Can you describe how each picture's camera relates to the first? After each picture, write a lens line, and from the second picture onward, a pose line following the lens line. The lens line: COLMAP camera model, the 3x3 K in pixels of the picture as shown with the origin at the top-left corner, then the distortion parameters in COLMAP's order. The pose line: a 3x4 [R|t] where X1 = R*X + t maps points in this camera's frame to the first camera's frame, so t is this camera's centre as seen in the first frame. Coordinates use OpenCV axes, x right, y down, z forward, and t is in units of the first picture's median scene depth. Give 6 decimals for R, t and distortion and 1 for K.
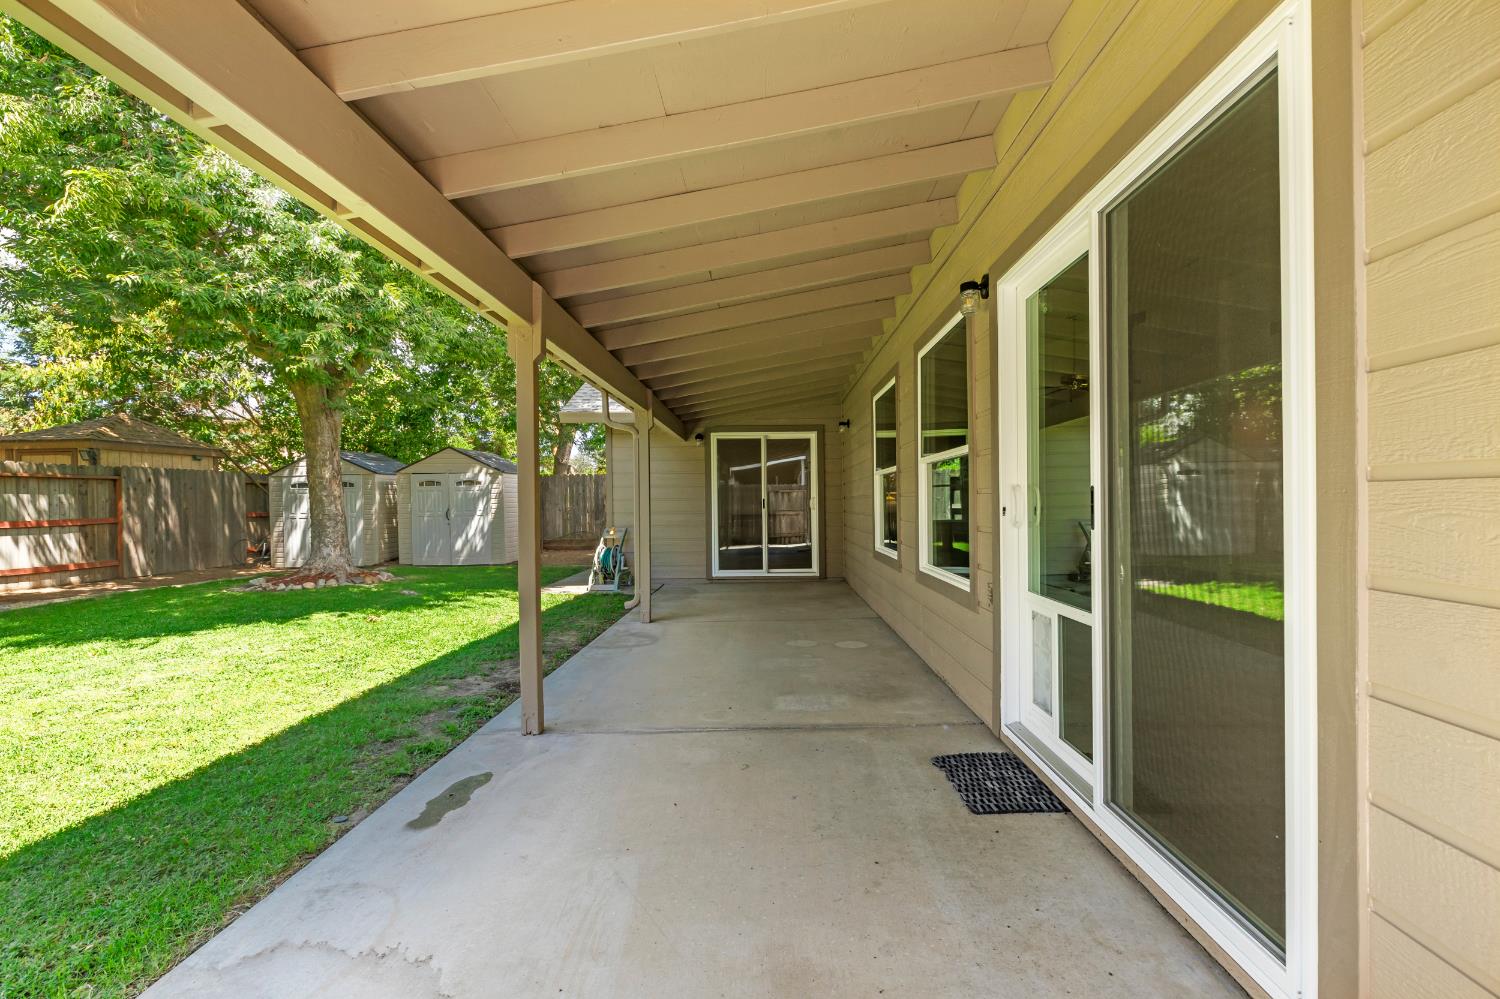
lens RADIAL K [[688.4, 0, 750.1], [0, 688.4, 502.2], [0, 0, 1]] dist [-0.000315, -0.000010]
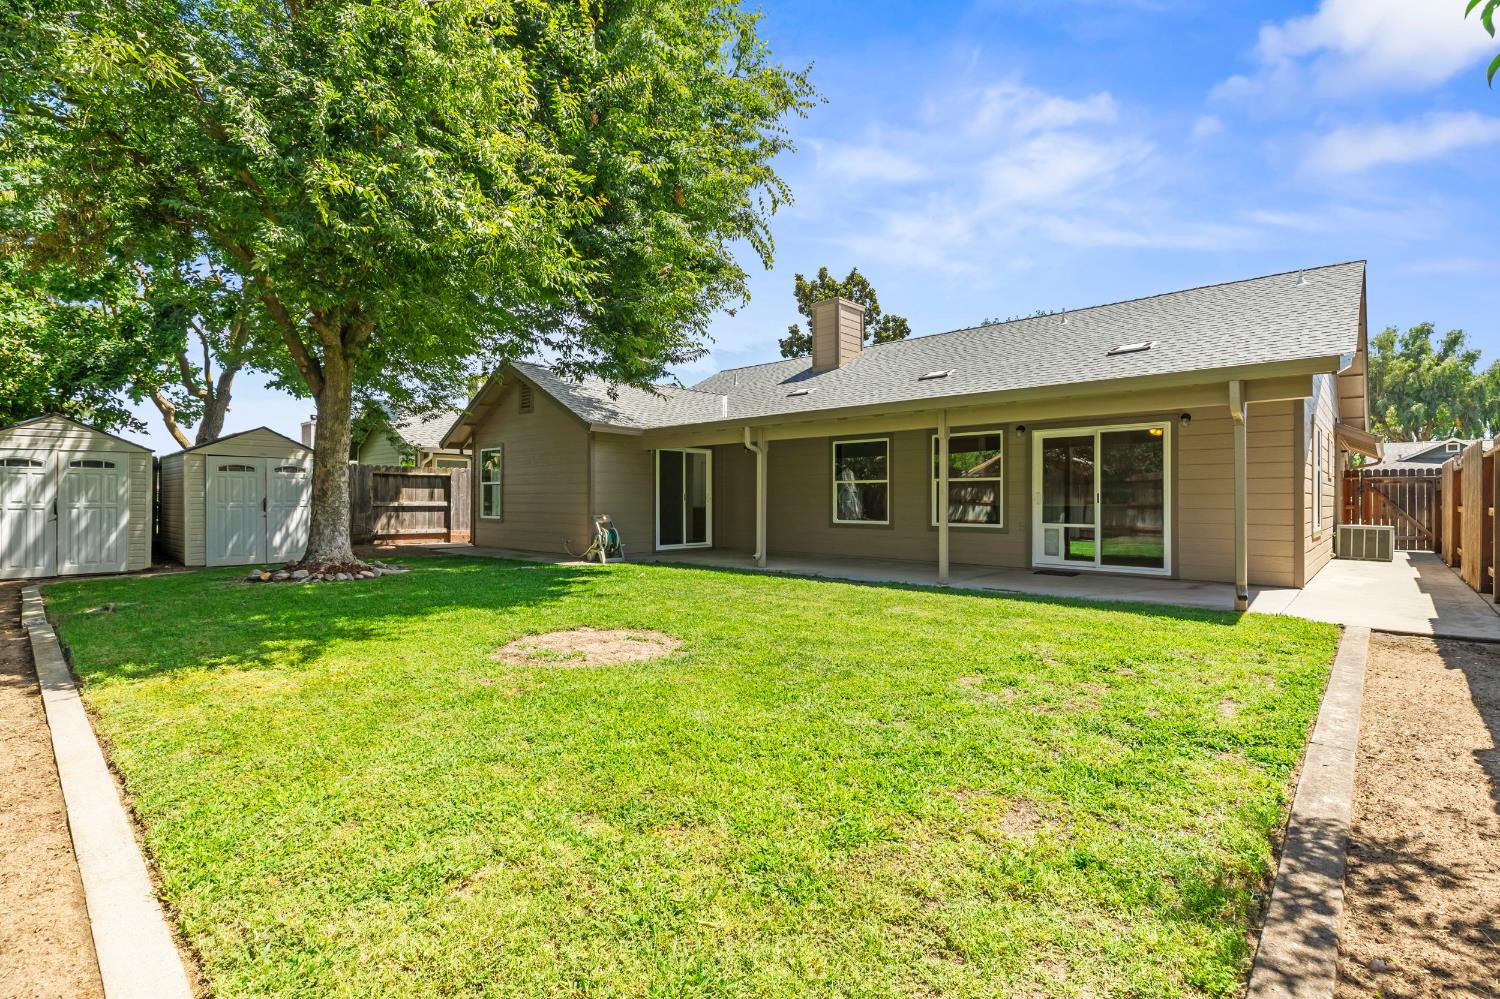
lens RADIAL K [[688.4, 0, 750.0], [0, 688.4, 501.0], [0, 0, 1]] dist [-0.000315, -0.000010]
pose [[0.651543, 0.011690, 0.758521, -0.694727], [-0.009676, 0.999928, -0.007099, 0.012895], [-0.758550, -0.002714, 0.651609, -0.024926]]
